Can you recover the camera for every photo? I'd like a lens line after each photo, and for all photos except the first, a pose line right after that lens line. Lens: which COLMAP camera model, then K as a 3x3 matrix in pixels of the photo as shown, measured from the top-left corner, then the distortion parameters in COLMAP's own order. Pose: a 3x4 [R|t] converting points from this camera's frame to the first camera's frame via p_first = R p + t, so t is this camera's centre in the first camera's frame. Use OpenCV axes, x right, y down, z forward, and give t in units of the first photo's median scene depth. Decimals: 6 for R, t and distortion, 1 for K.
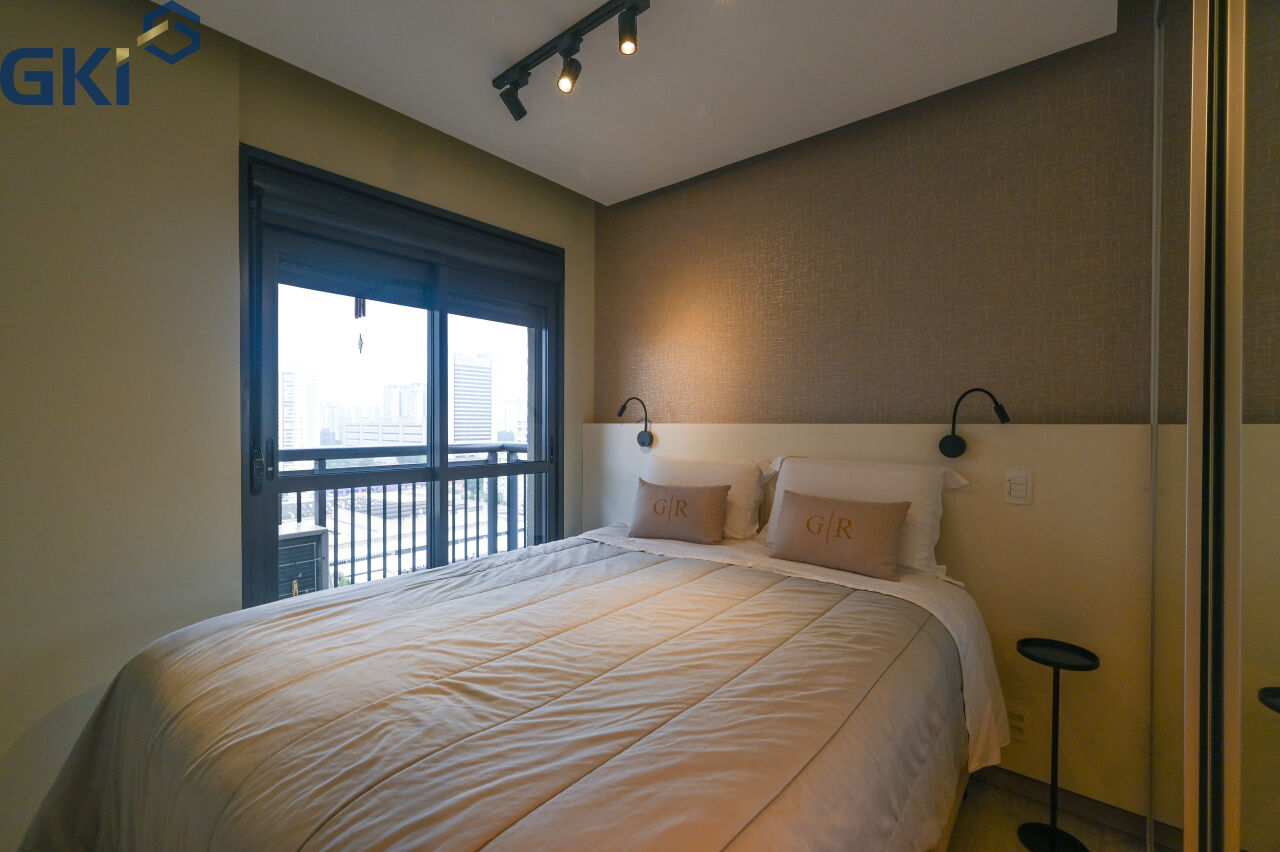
lens RADIAL K [[546.9, 0, 643.7], [0, 546.9, 424.4], [0, 0, 1]] dist [0.003075, 0.000547]
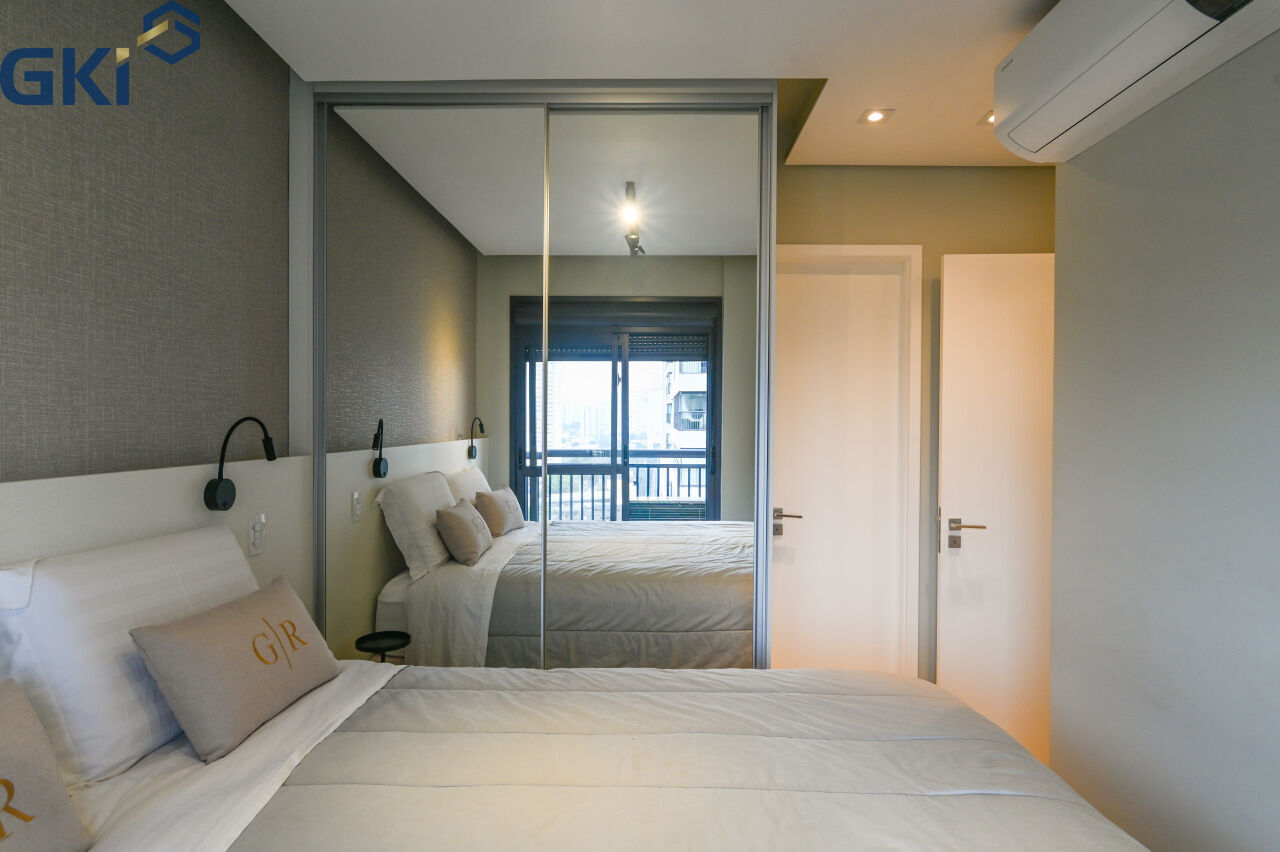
lens RADIAL K [[690.7, 0, 643.0], [0, 690.7, 430.9], [0, 0, 1]] dist [0.007676, -0.000318]
pose [[-0.625234, -0.007356, 0.780403, -0.488145], [-0.000115, 0.999956, 0.009333, -0.051607], [-0.780437, 0.005746, -0.625207, 1.119713]]
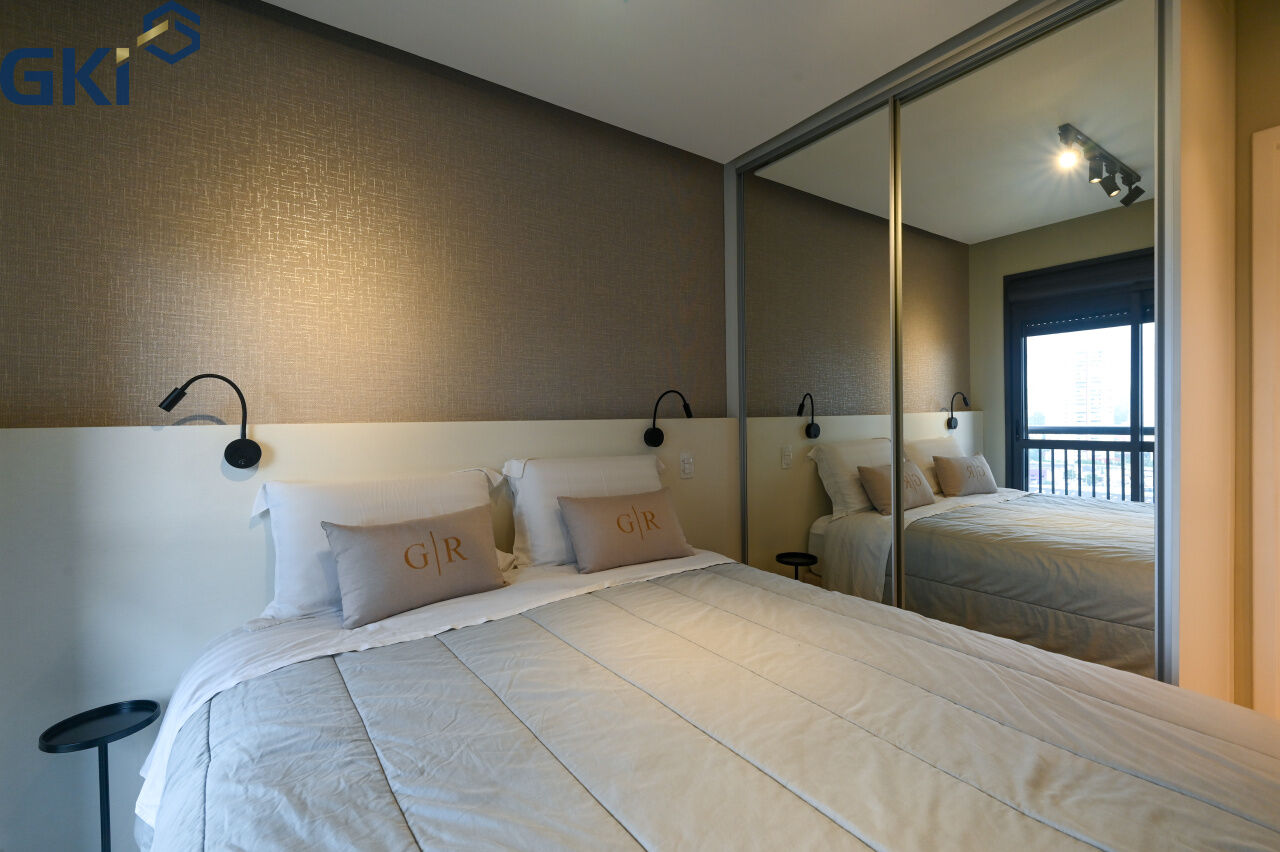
lens RADIAL K [[546.9, 0, 636.7], [0, 546.9, 427.1], [0, 0, 1]] dist [0.003075, 0.000547]
pose [[0.268466, -0.015809, 0.963159, -0.591051], [0.019477, 0.999750, 0.010980, 0.003521], [-0.963092, 0.015812, 0.268707, 0.705485]]
